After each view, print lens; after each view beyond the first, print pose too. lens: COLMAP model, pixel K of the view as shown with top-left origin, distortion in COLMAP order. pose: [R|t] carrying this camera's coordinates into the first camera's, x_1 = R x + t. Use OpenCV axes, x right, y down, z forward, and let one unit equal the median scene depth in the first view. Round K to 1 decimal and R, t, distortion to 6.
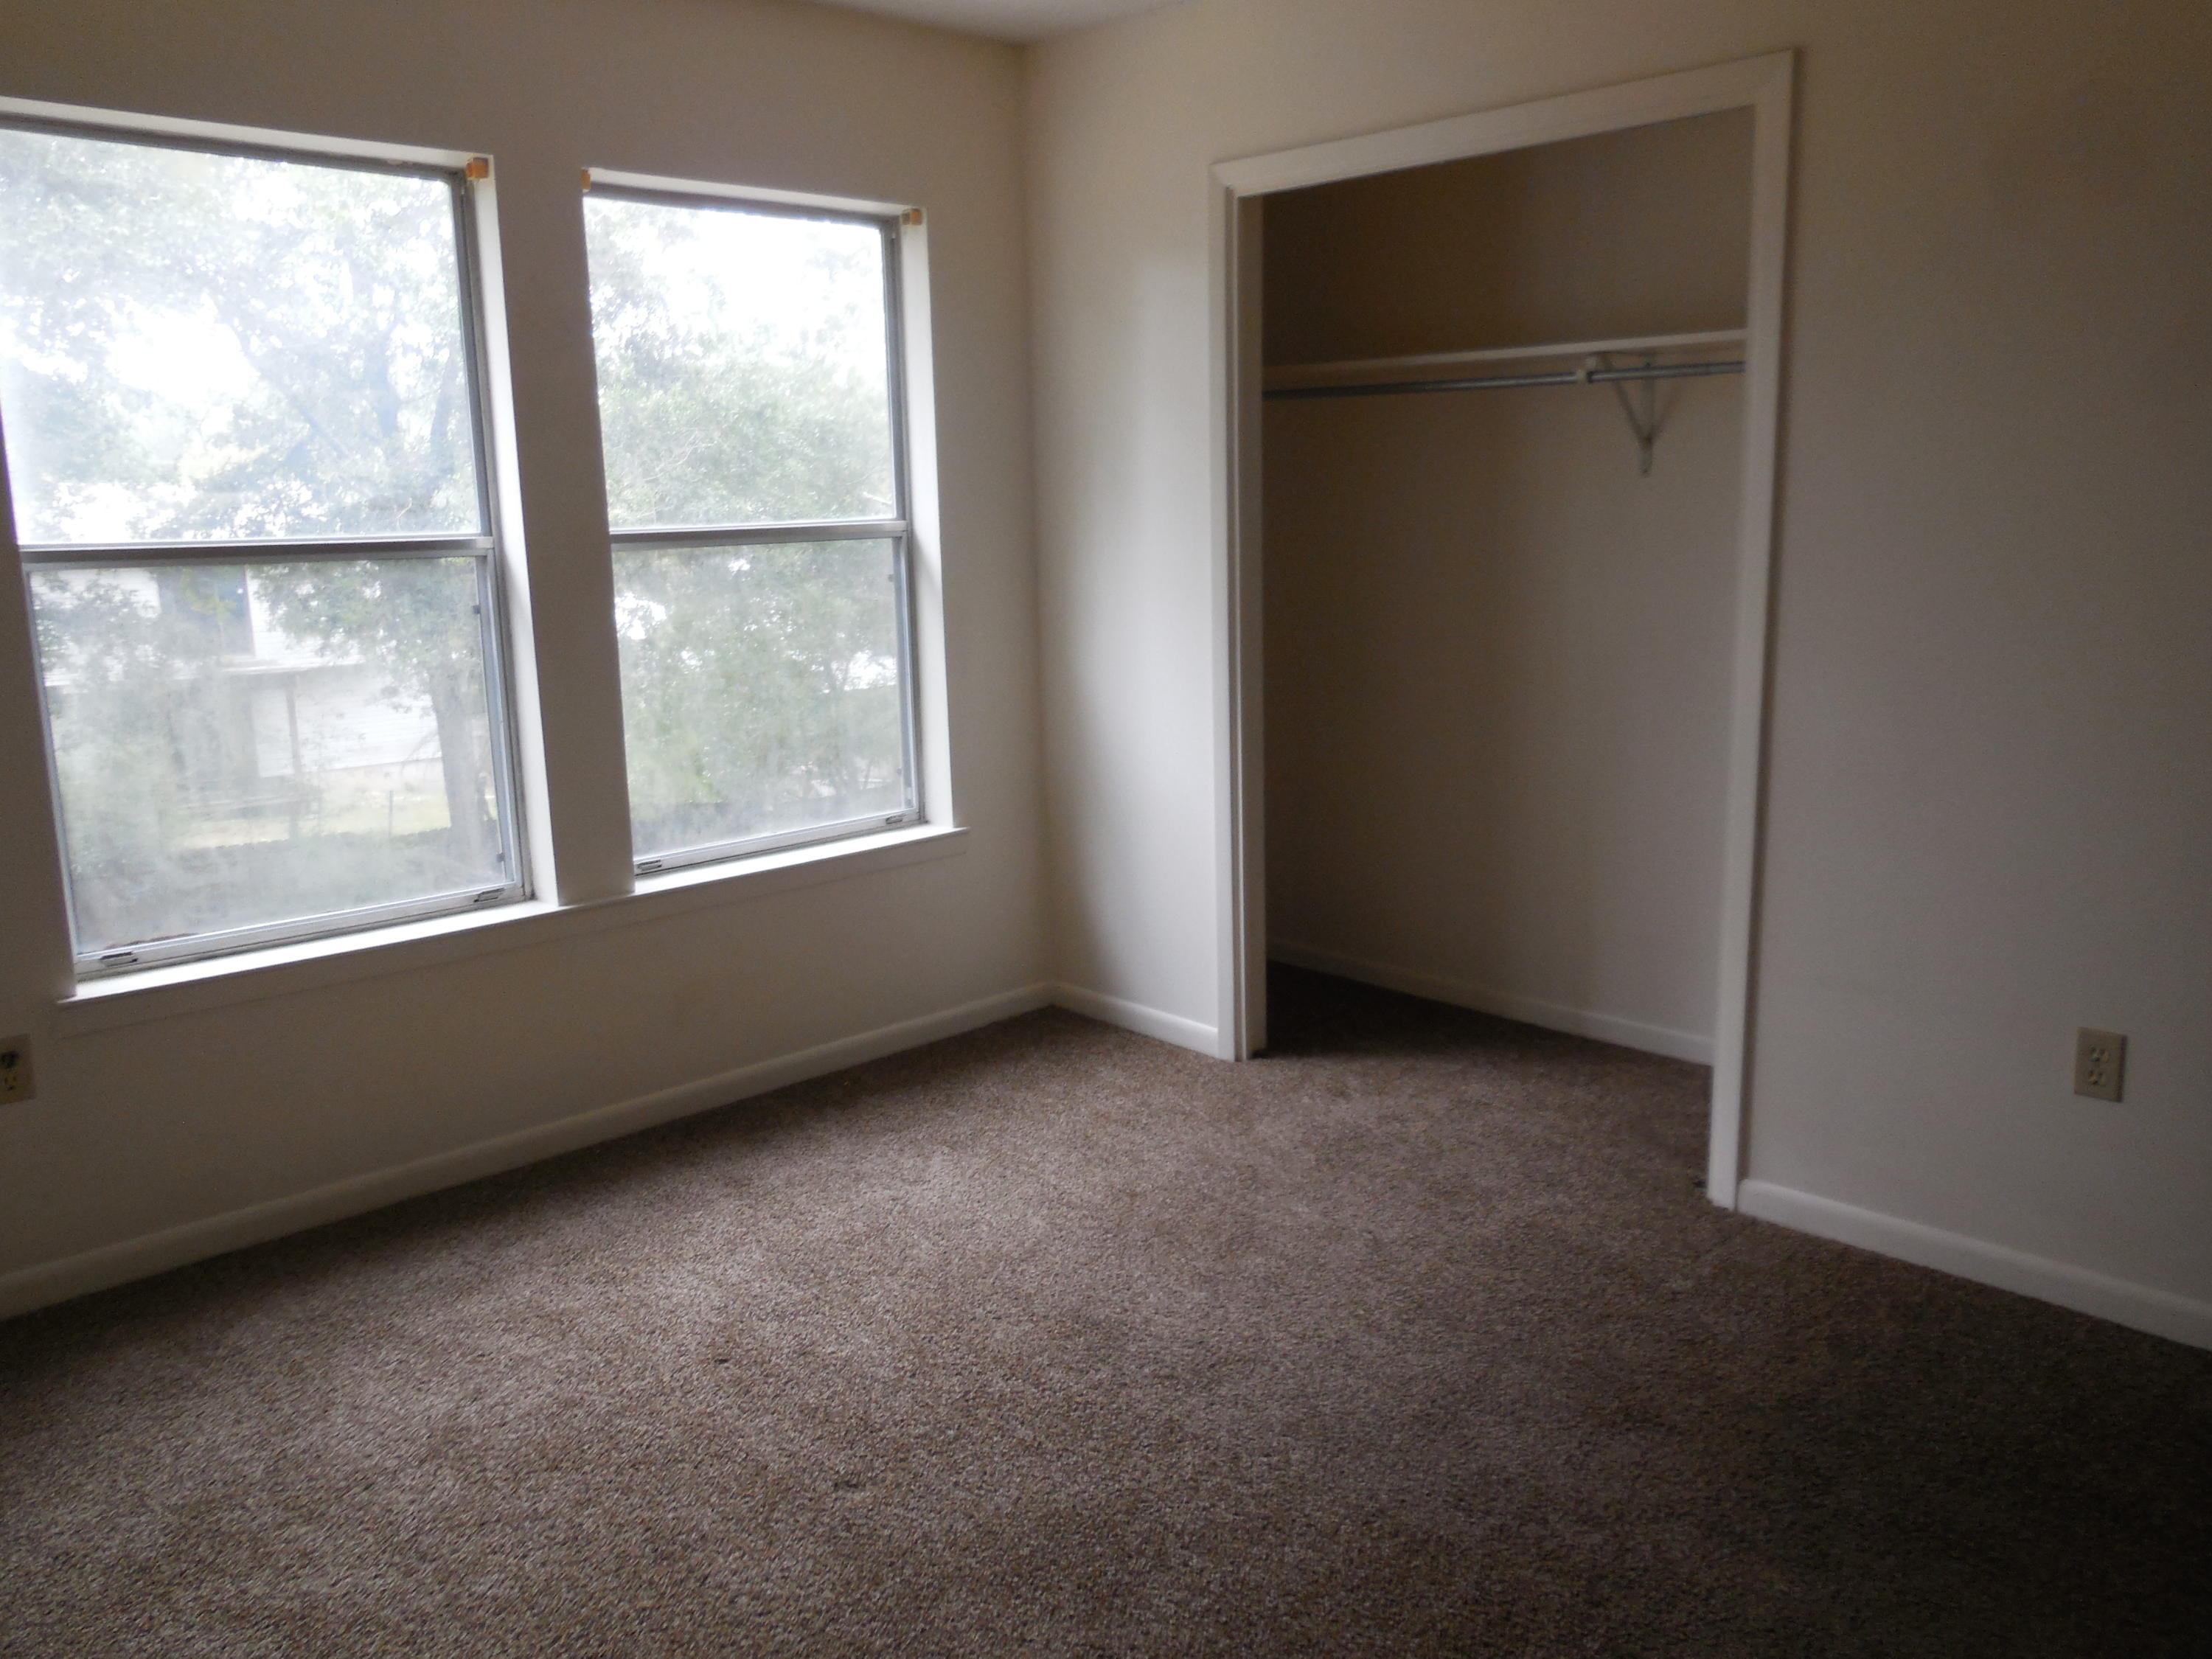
lens RADIAL K [[1659.9, 0, 1099.1], [0, 1659.9, 826.0], [0, 0, 1]] dist [-0.008247, 0.003368]
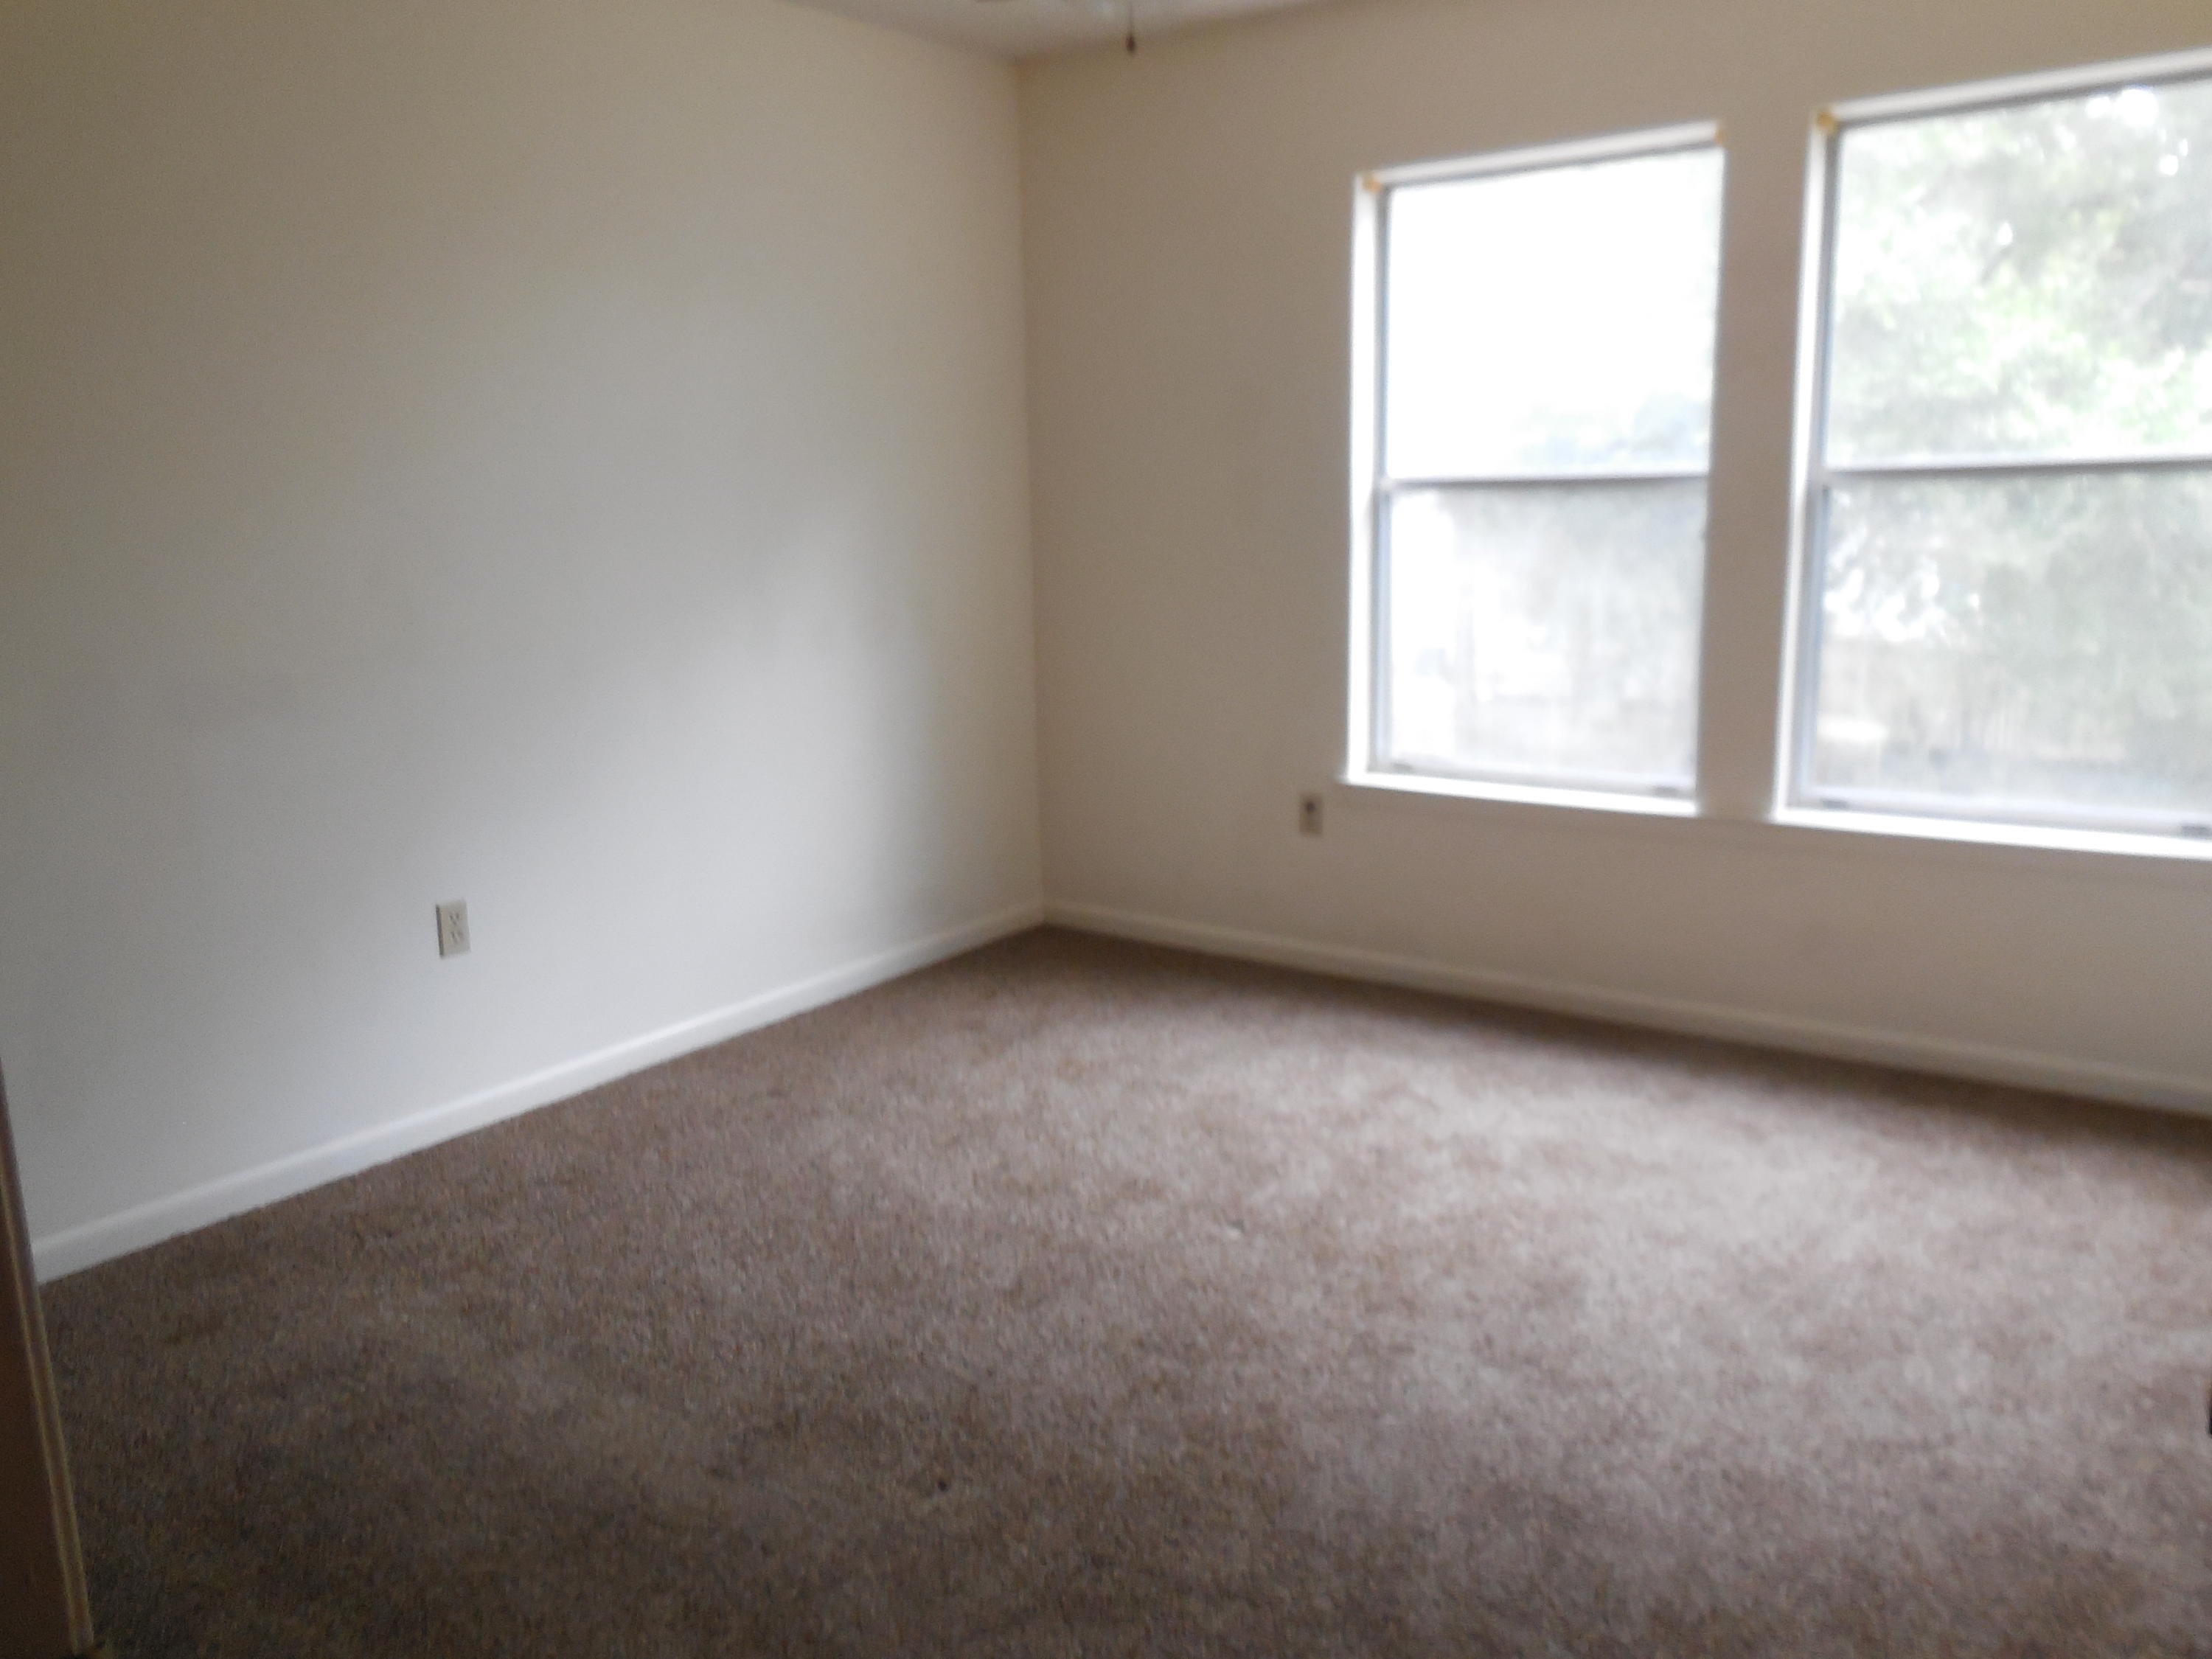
lens RADIAL K [[1659.9, 0, 1096.4], [0, 1659.9, 822.4], [0, 0, 1]] dist [-0.008247, 0.003368]
pose [[0.148151, 0.208128, -0.966816, 0.755455], [-0.156793, 0.970183, 0.184827, -0.093667], [0.976456, 0.124208, 0.176367, 0.472040]]
